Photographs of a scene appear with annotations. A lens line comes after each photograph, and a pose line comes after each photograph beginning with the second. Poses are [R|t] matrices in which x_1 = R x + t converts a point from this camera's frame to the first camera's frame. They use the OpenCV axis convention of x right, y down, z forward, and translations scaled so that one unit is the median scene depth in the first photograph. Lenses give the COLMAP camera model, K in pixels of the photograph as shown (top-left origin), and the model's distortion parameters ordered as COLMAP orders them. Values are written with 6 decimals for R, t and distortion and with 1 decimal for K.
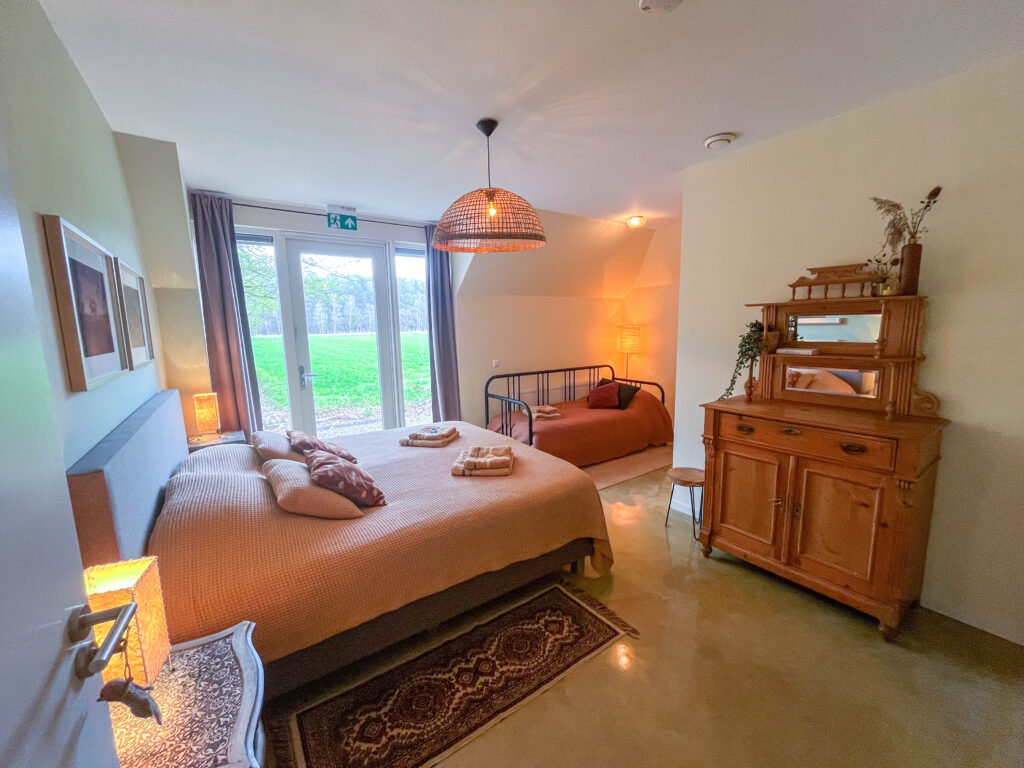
lens RADIAL K [[406.5, 0, 511.9], [0, 406.5, 380.9], [0, 0, 1]] dist [0.000406, -0.000005]
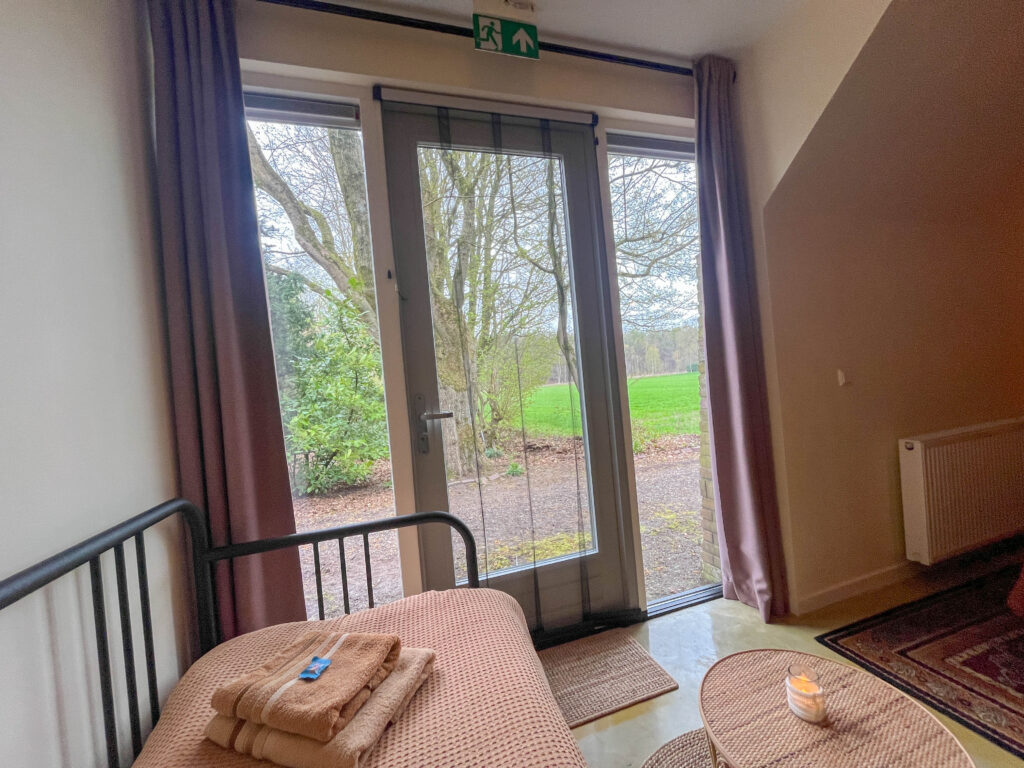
lens RADIAL K [[406.5, 0, 512.6], [0, 406.5, 386.2], [0, 0, 1]] dist [0.000406, -0.000005]
pose [[0.949792, -0.055459, -0.307926, -0.302050], [0.021227, 0.993320, -0.113426, 0.007506], [0.312160, 0.101195, 0.944625, 0.644636]]
